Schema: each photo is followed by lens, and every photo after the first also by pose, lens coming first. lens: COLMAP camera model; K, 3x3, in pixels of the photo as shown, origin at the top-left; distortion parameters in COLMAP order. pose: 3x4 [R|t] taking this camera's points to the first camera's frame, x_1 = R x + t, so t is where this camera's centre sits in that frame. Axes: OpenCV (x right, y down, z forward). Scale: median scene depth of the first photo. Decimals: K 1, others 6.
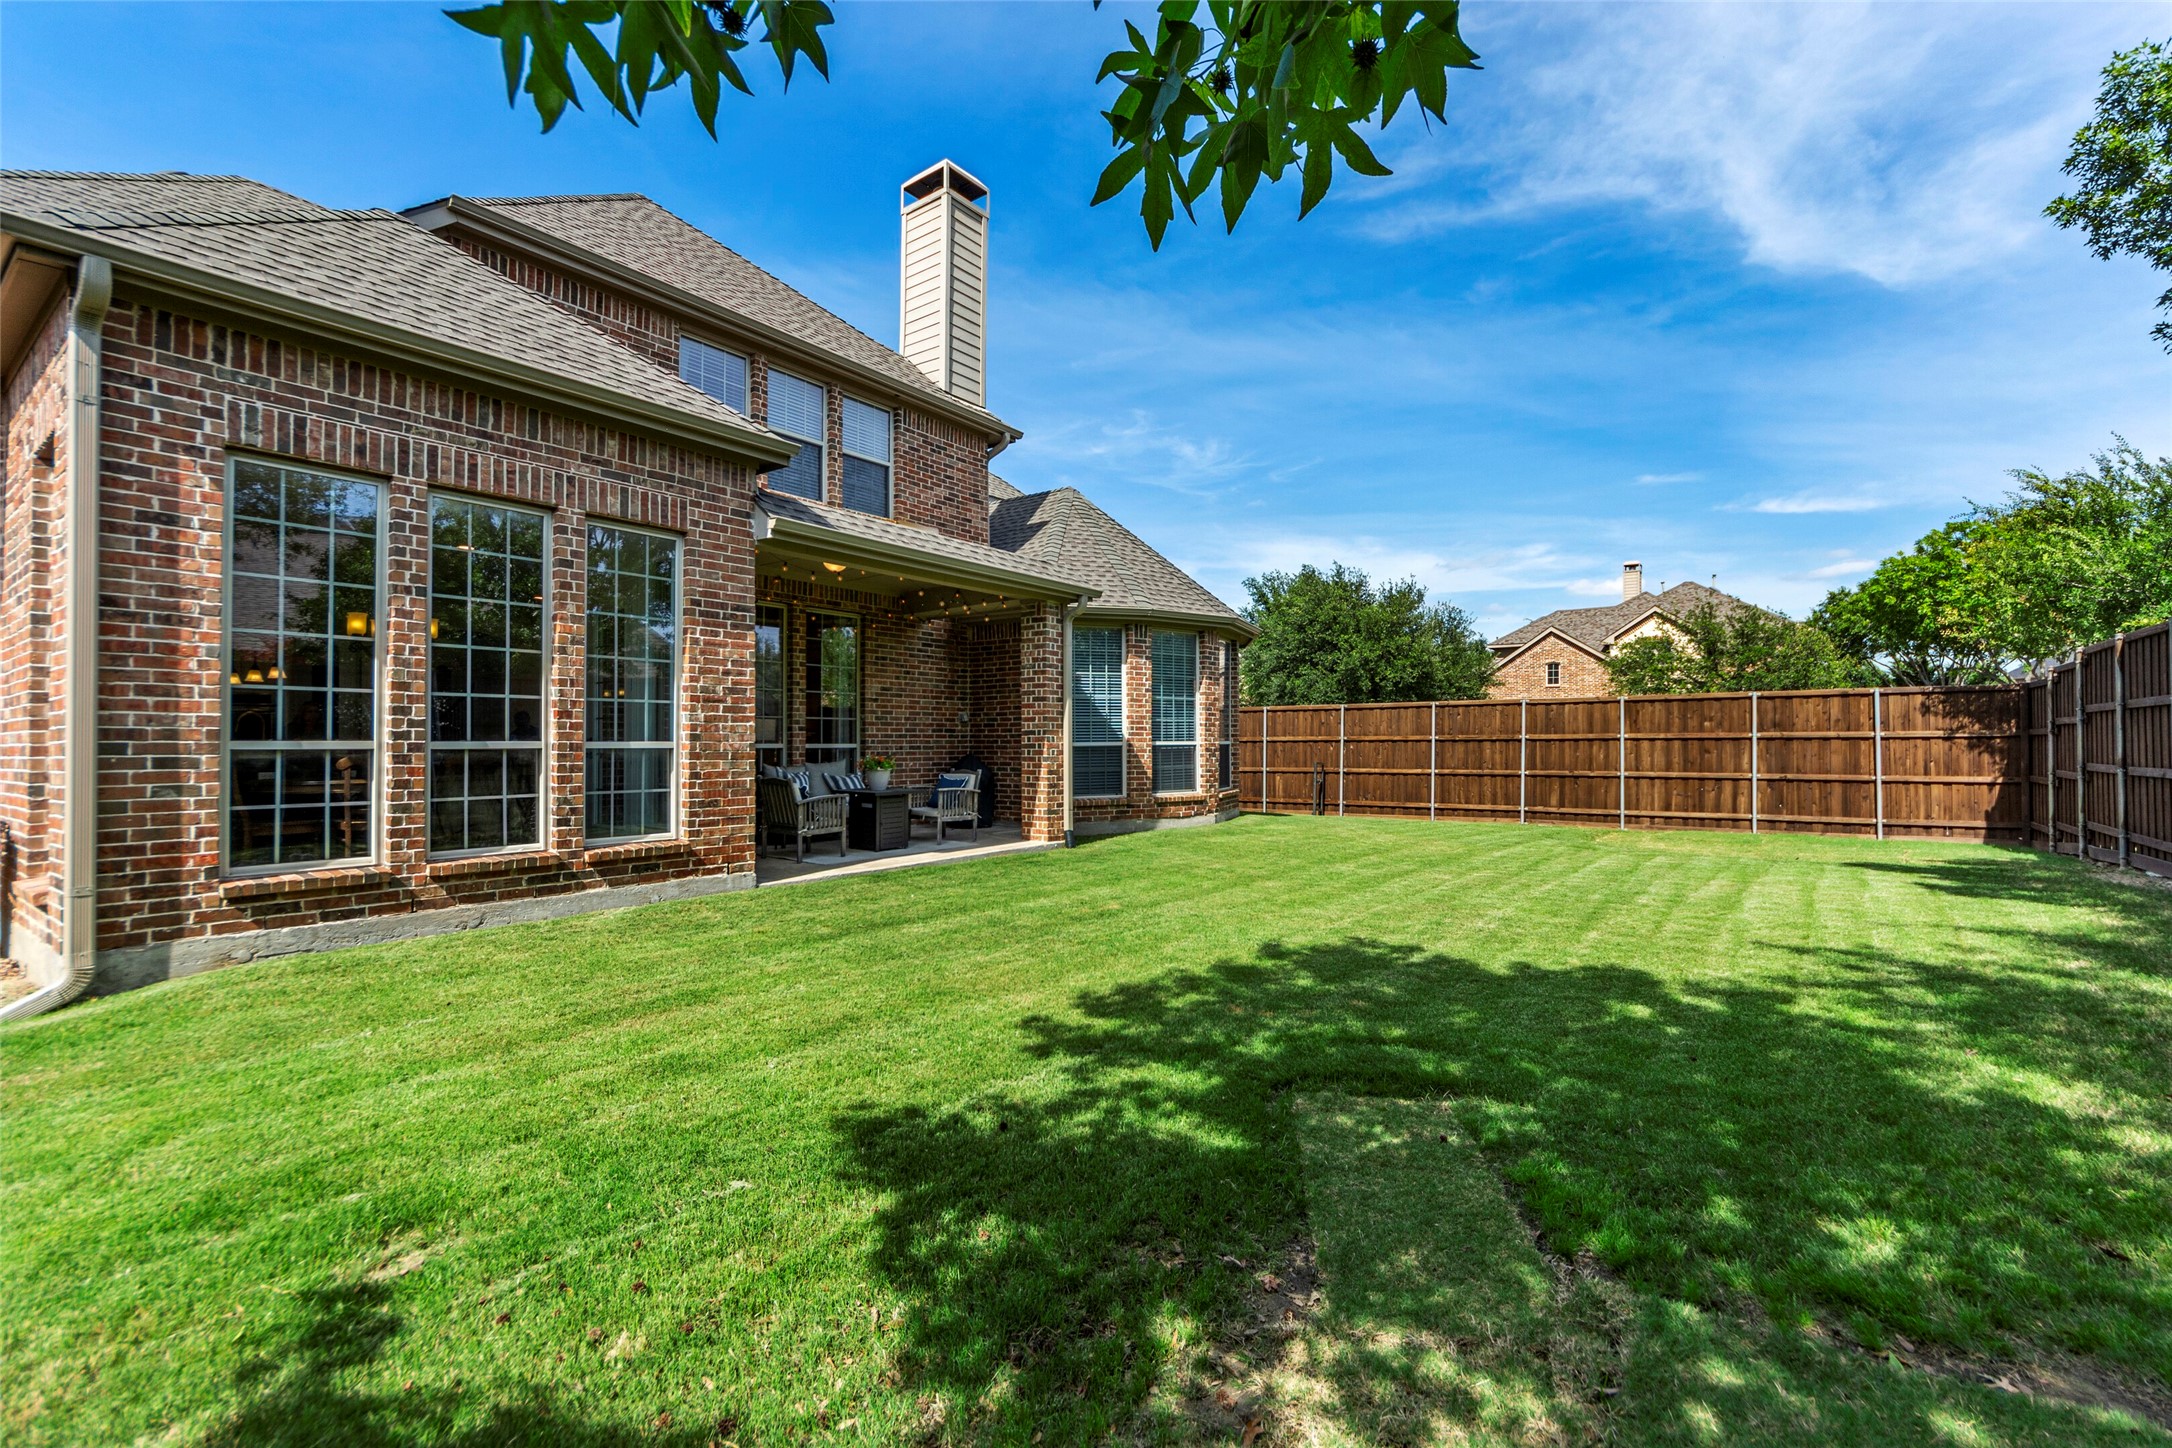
lens RADIAL K [[945.5, 0, 1086.0], [0, 945.5, 724.0], [0, 0, 1]] dist [-0.001452, -0.000201]
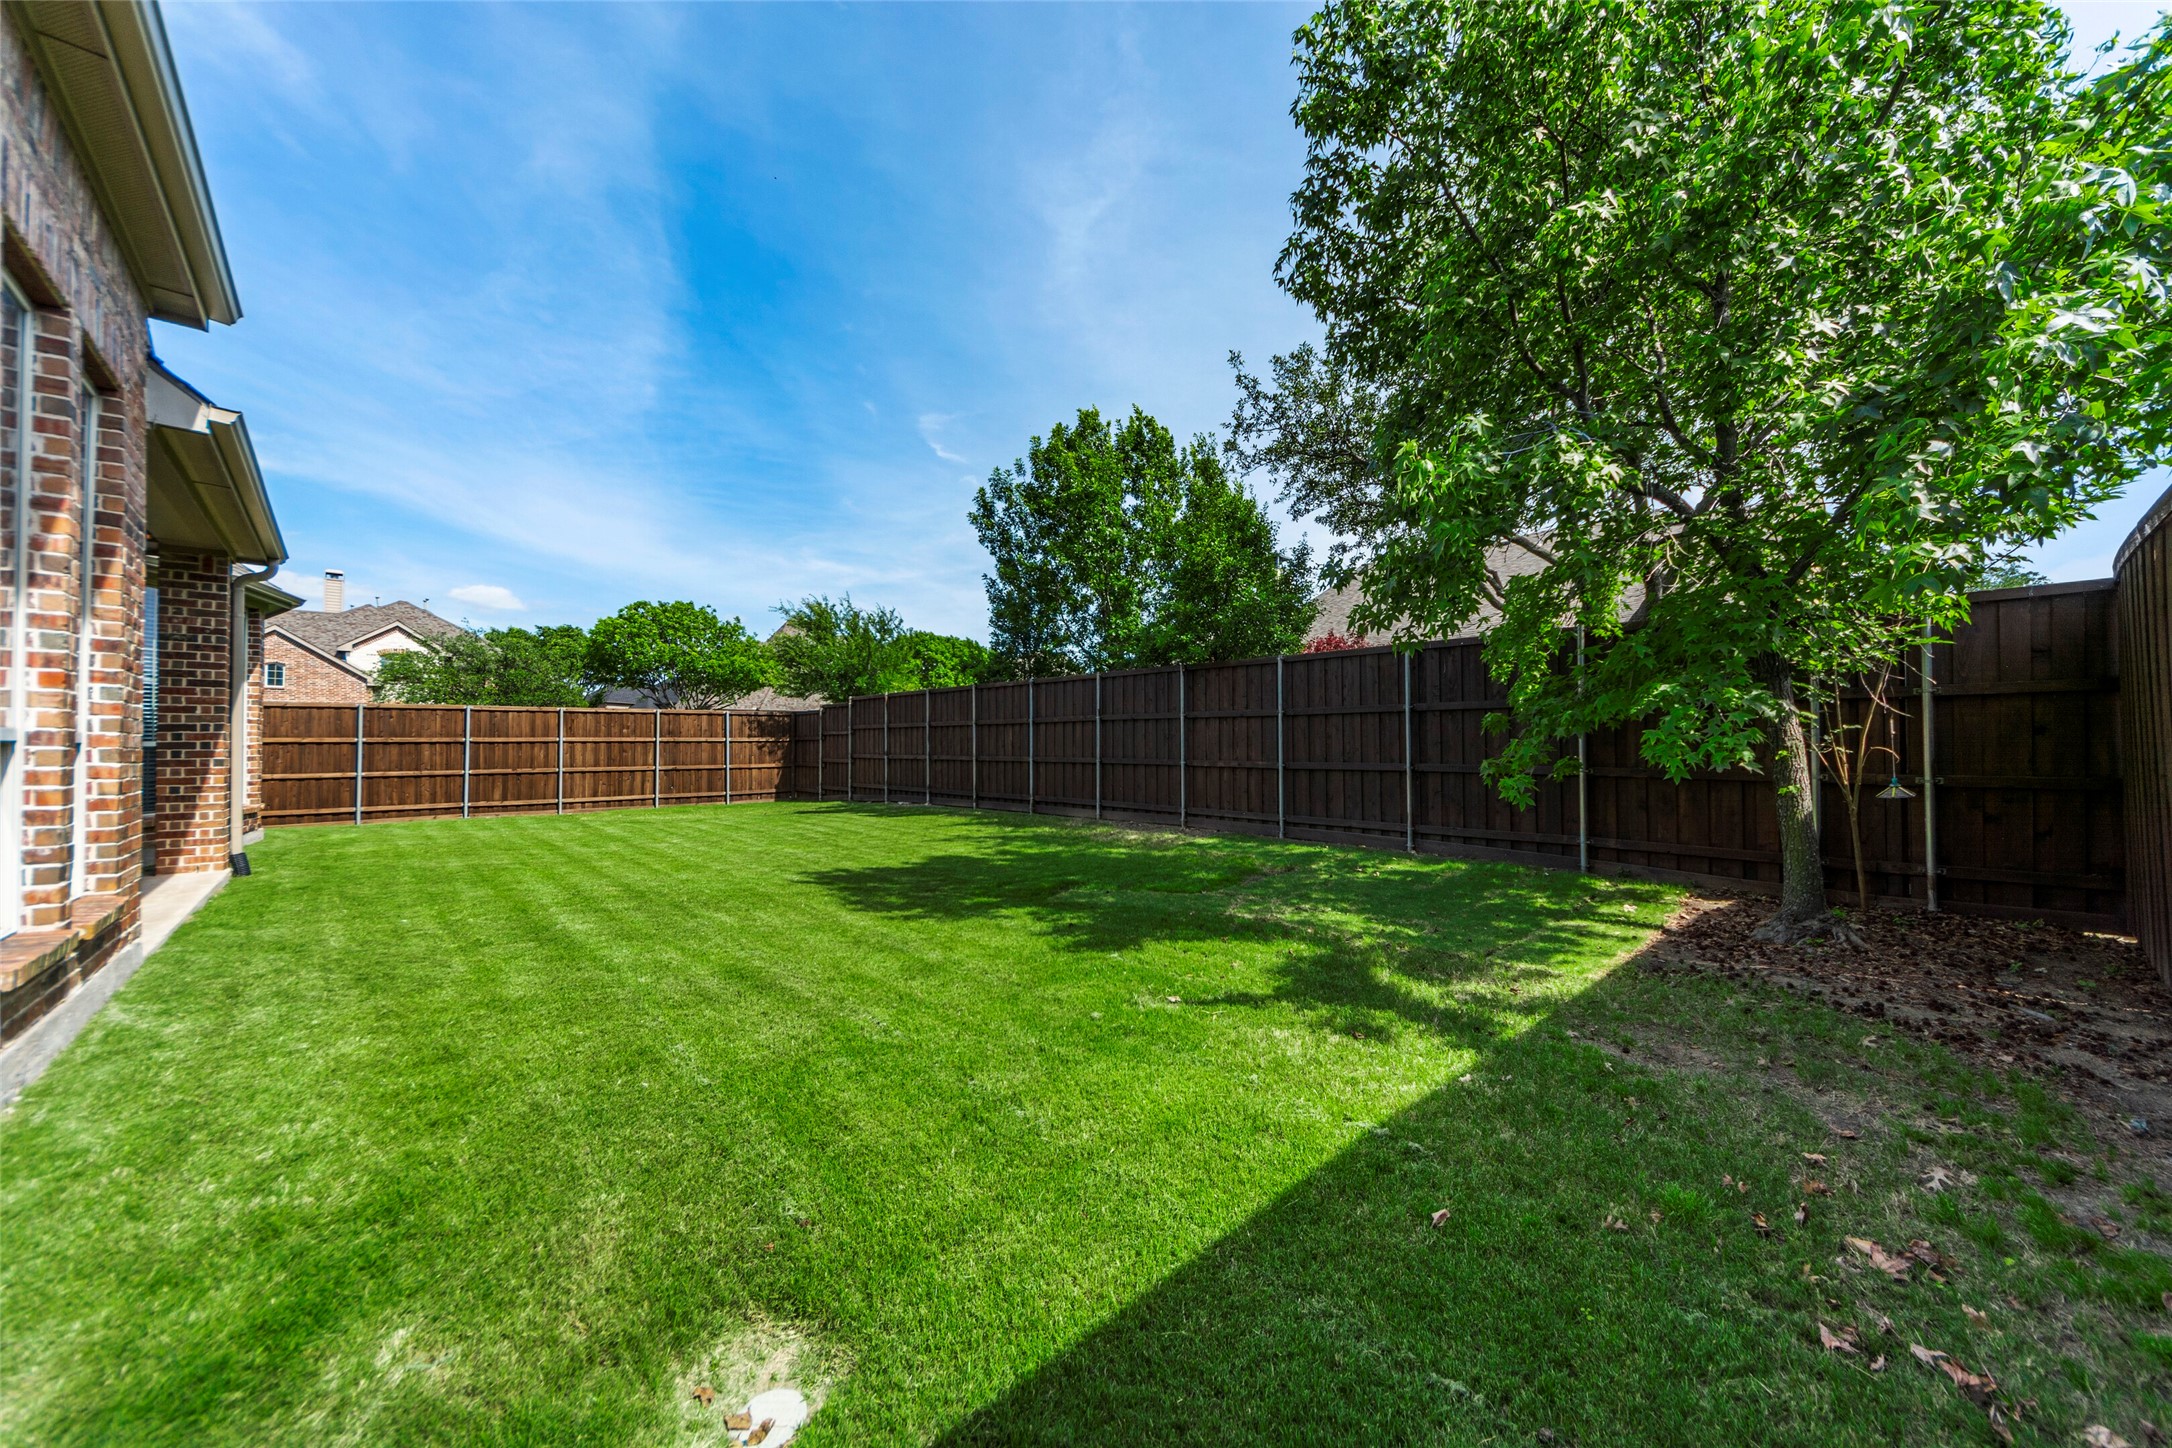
lens RADIAL K [[786.1, 0, 1084.3], [0, 786.1, 732.3], [0, 0, 1]] dist [-0.002499, 0.002597]
pose [[0.204682, 0.016283, 0.978693, -0.322209], [-0.014803, 0.999799, -0.013538, 0.007507], [-0.978716, -0.011717, 0.204882, 0.119082]]
